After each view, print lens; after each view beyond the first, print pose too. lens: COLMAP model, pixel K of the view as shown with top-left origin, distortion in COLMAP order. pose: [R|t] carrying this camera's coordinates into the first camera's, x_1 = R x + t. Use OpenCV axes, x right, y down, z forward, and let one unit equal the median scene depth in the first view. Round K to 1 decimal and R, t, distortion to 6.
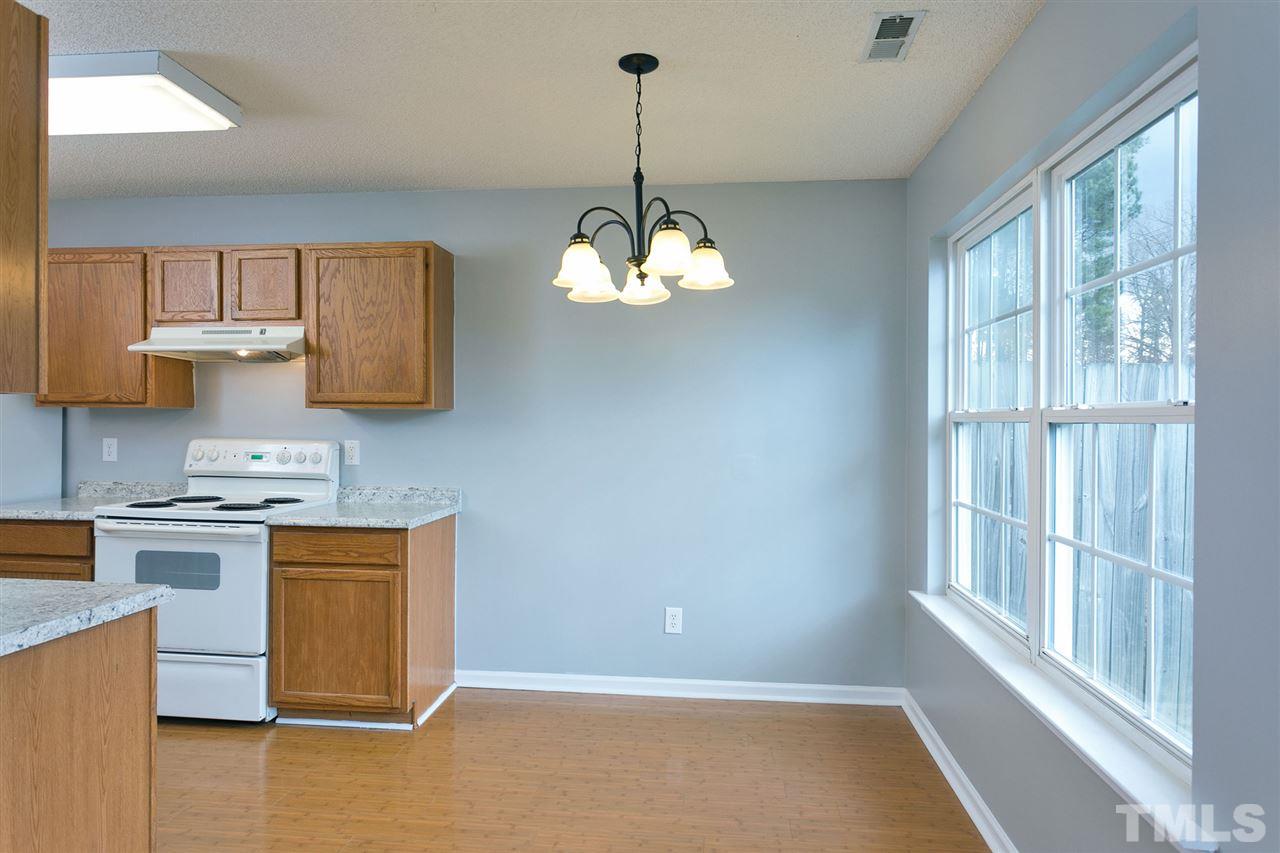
lens RADIAL K [[757.9, 0, 638.8], [0, 757.9, 427.1], [0, 0, 1]] dist [-0.002734, 0.003913]
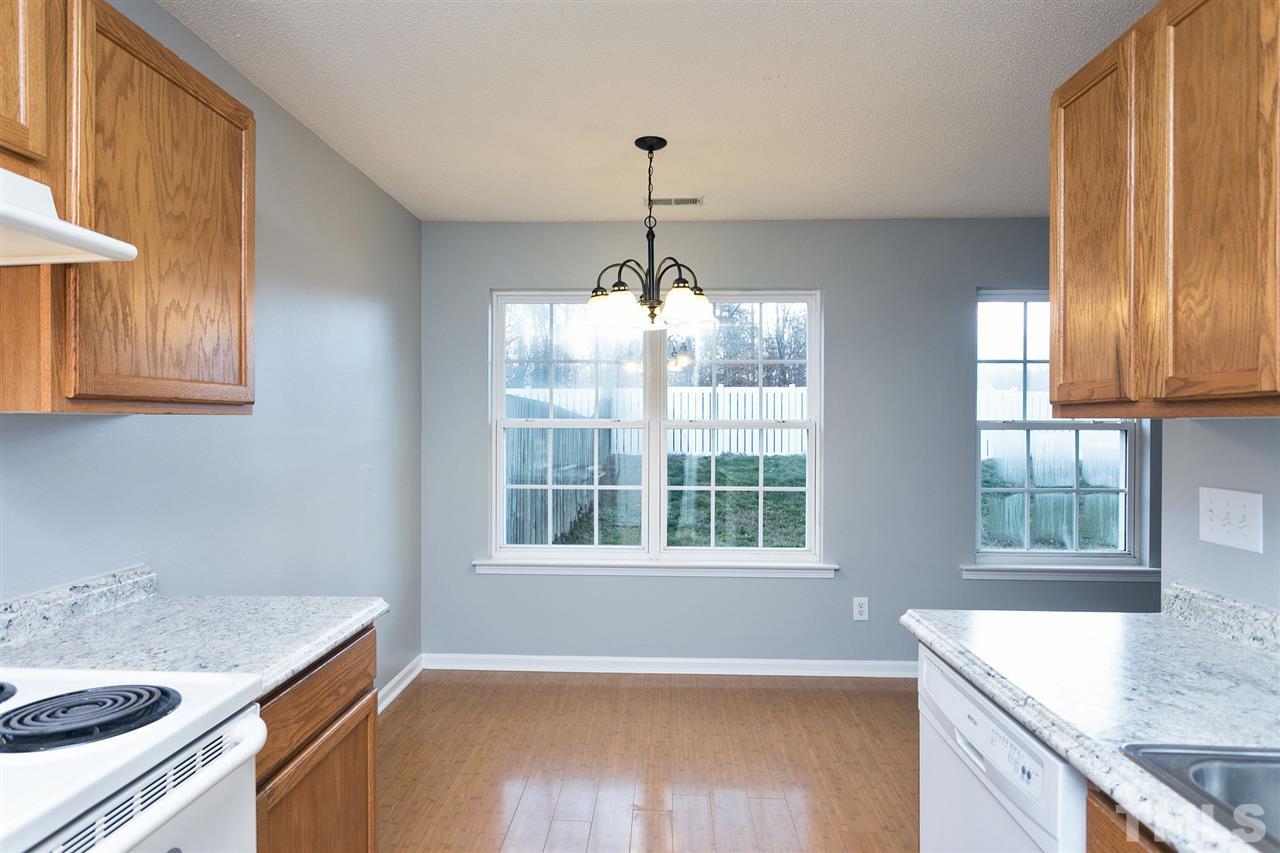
lens RADIAL K [[706.6, 0, 636.6], [0, 706.6, 420.1], [0, 0, 1]] dist [-0.000221, 0.000473]
pose [[-0.049813, -0.004438, 0.998749, -0.861346], [0.003876, 0.999982, 0.004637, -0.022979], [-0.998751, 0.004102, -0.049795, 0.795029]]
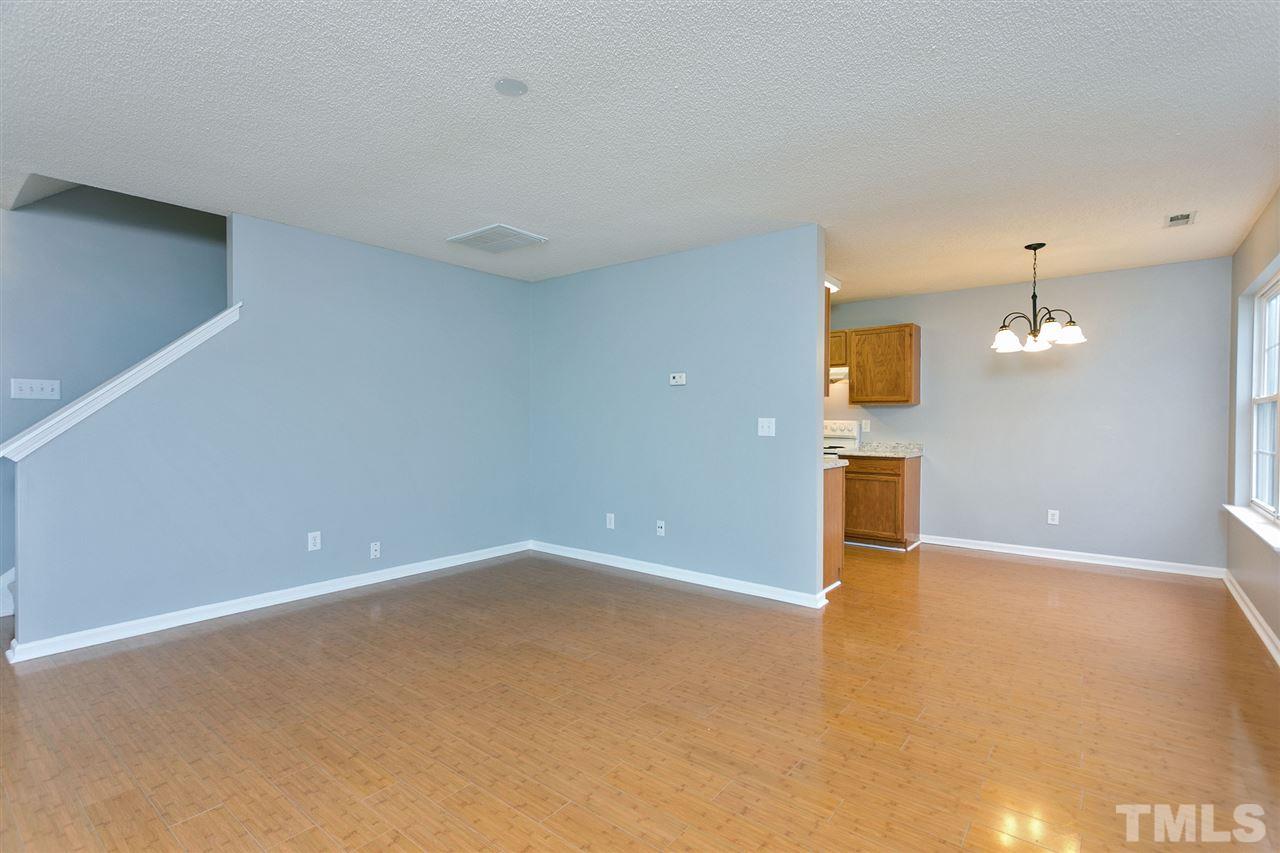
lens RADIAL K [[602.4, 0, 643.7], [0, 602.4, 436.8], [0, 0, 1]] dist [0.013260, 0.001110]
pose [[0.847140, 0.008315, -0.531304, -0.017115], [0.000212, 0.999872, 0.015985, 0.042789], [0.531369, -0.013654, 0.847030, -0.855637]]
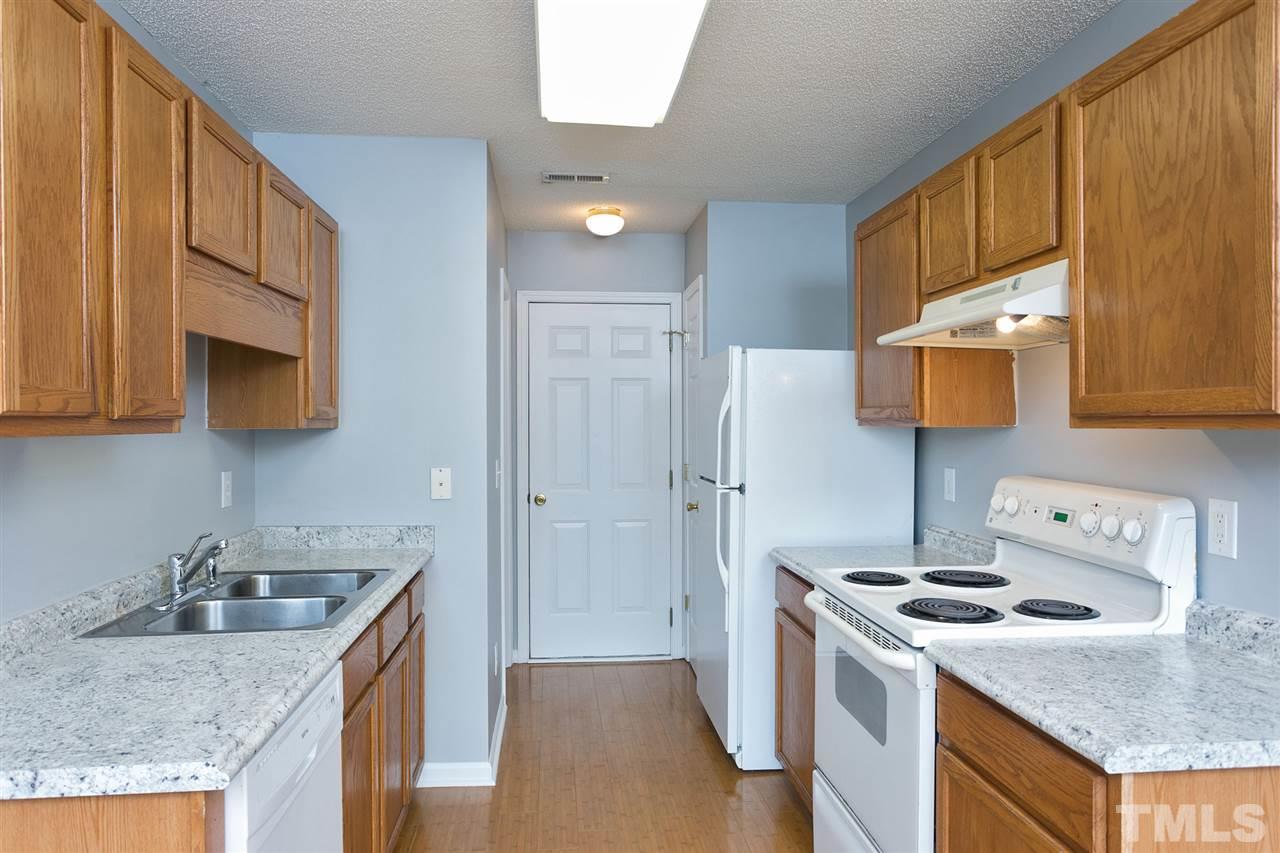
lens RADIAL K [[877.0, 0, 645.4], [0, 877.0, 427.2], [0, 0, 1]] dist [0.001527, 0.003135]
pose [[0.200234, -0.002868, -0.979744, 0.056076], [-0.002596, 0.999991, -0.003458, -0.024836], [0.979745, 0.003236, 0.200225, 0.676067]]
